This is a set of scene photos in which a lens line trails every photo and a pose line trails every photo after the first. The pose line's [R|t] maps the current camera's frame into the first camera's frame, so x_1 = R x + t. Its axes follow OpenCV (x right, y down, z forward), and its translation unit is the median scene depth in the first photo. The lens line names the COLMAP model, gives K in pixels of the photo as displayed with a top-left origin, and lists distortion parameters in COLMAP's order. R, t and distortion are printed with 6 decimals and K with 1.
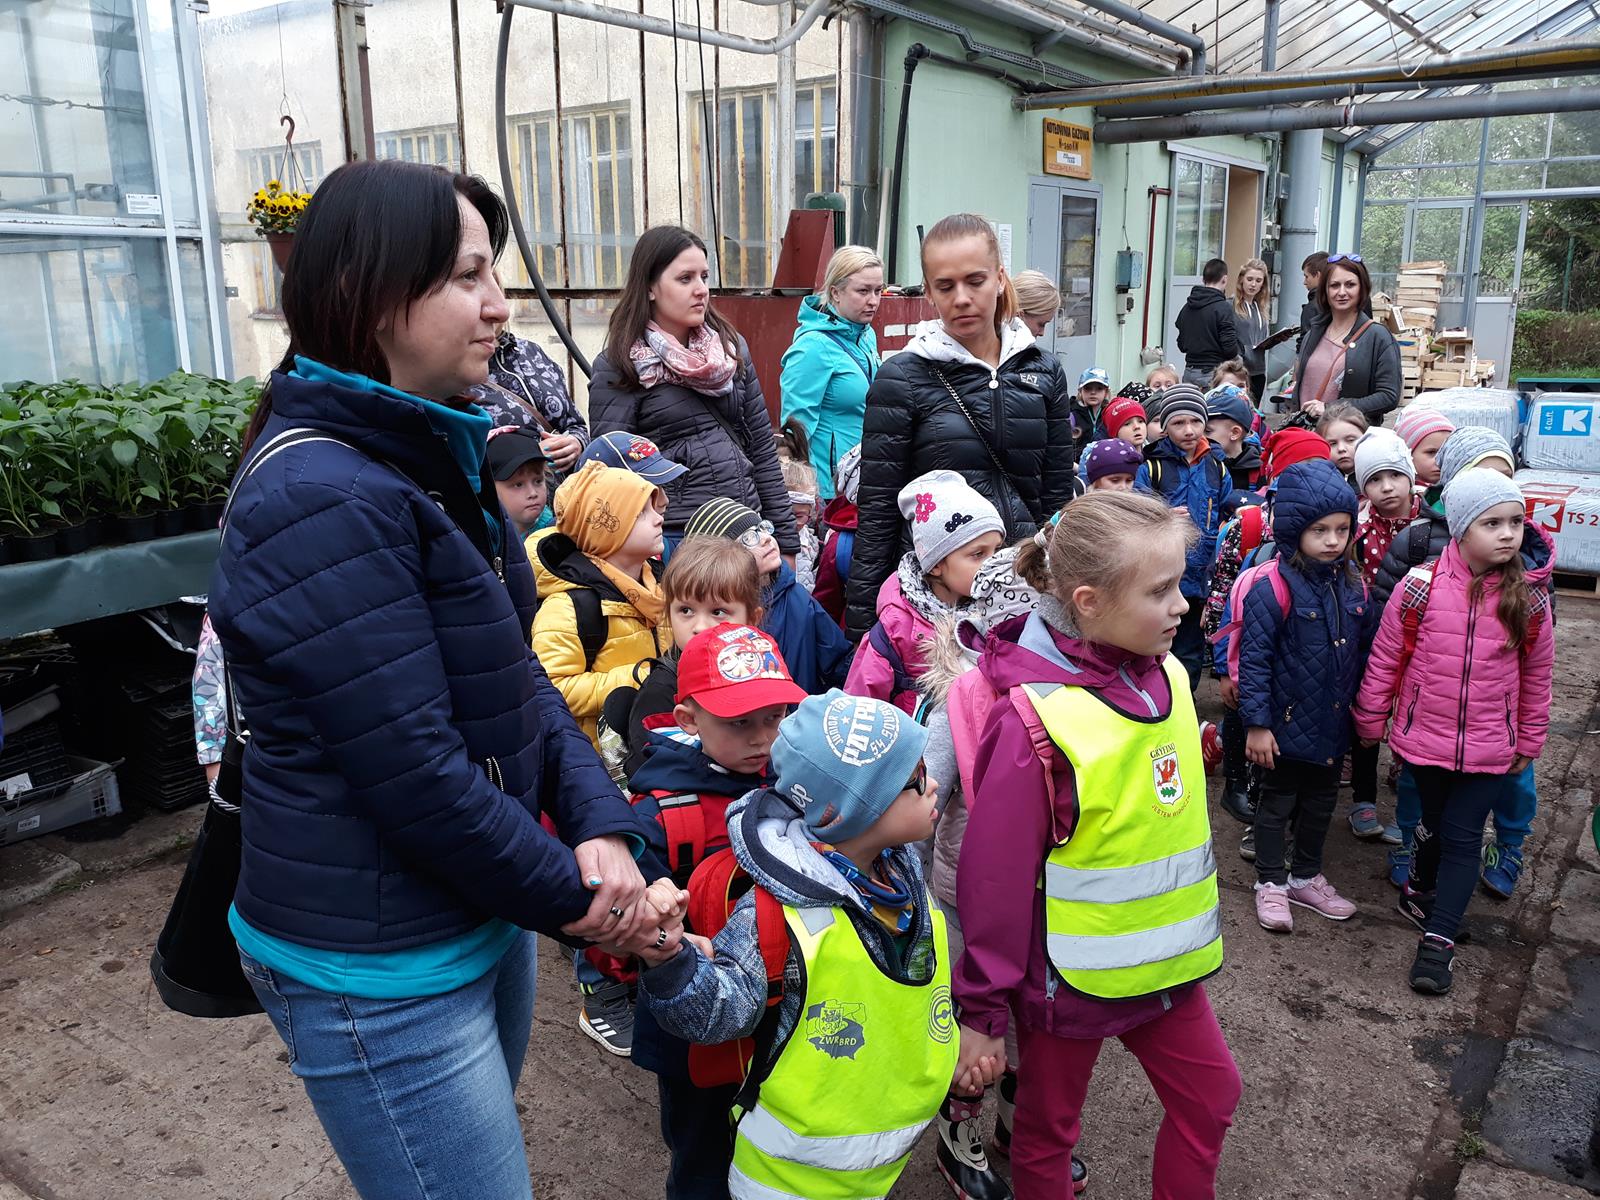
lens RADIAL K [[1262.6, 0, 796.7], [0, 1262.6, 594.5], [0, 0, 1]] dist [-0.041631, 0.000202]
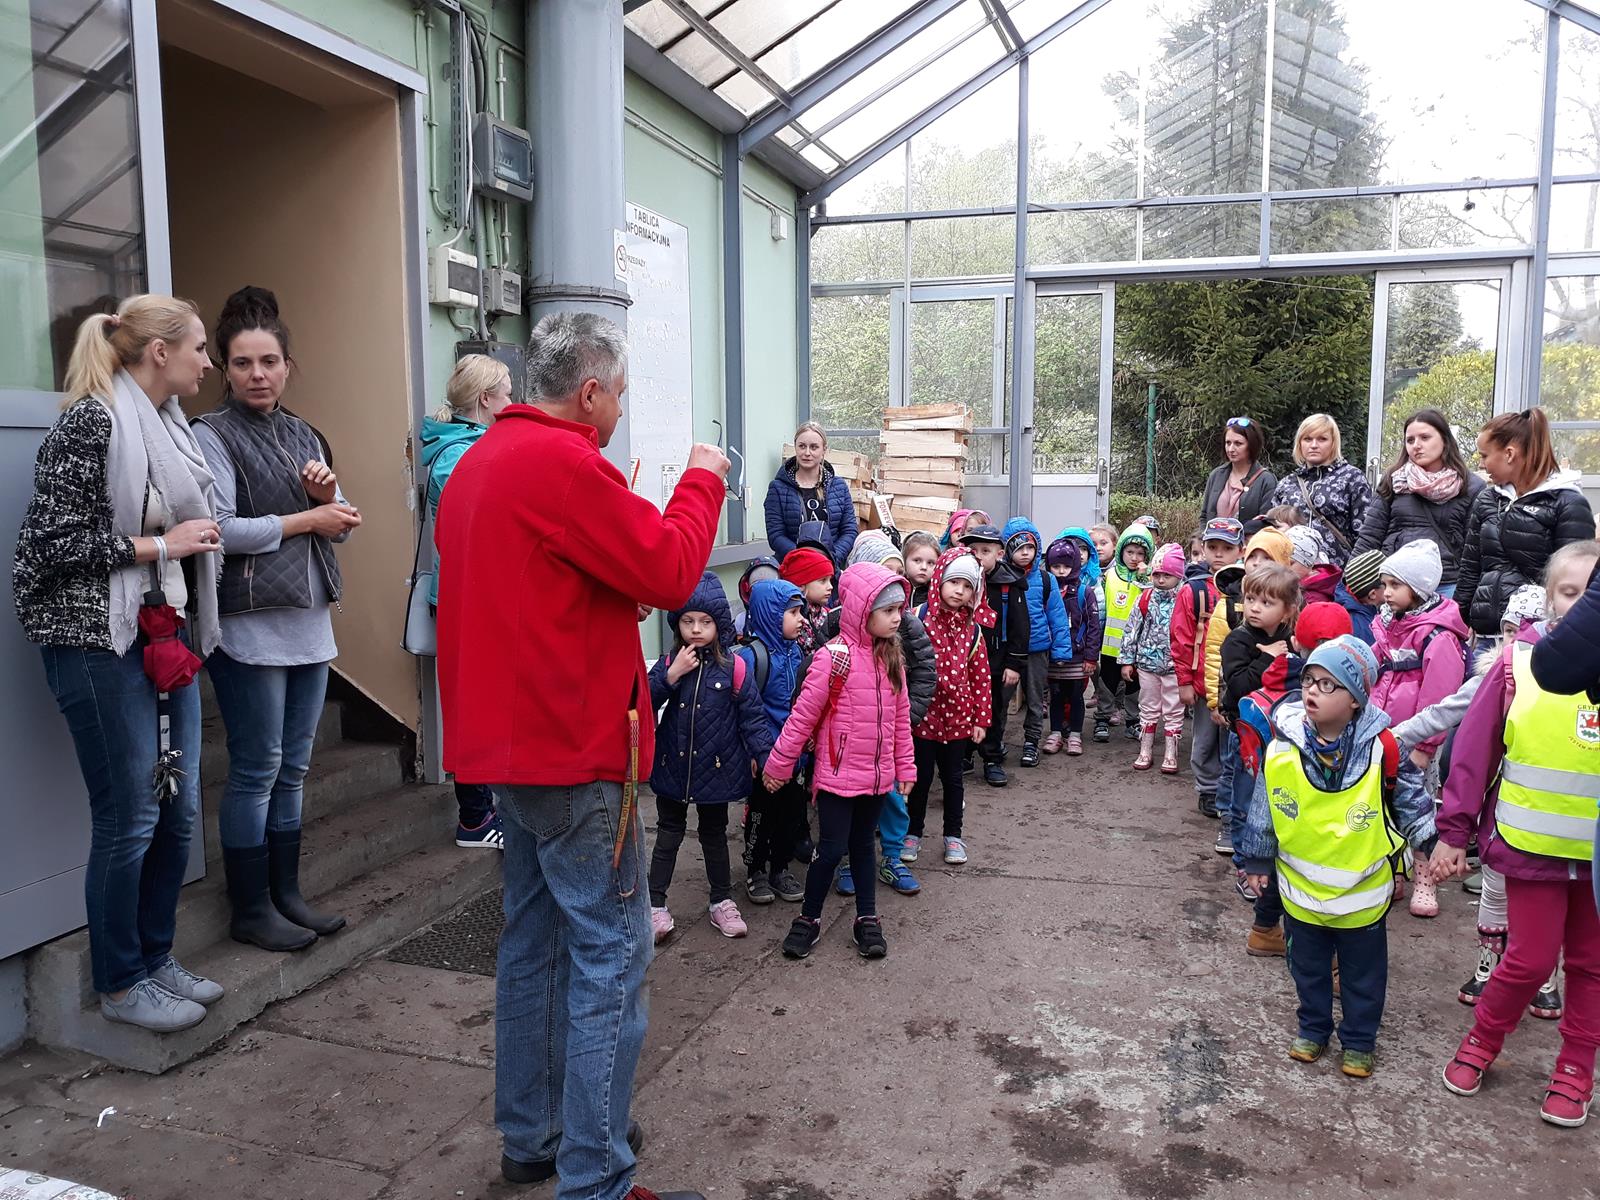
lens RADIAL K [[1265.7, 0, 801.3], [0, 1265.7, 604.6], [0, 0, 1]] dist [0.006873, 0.000584]
pose [[0.948533, -0.023386, 0.315814, 0.295117], [0.064227, 0.990750, -0.119538, -0.131731], [-0.310098, 0.133669, 0.941261, 0.553563]]
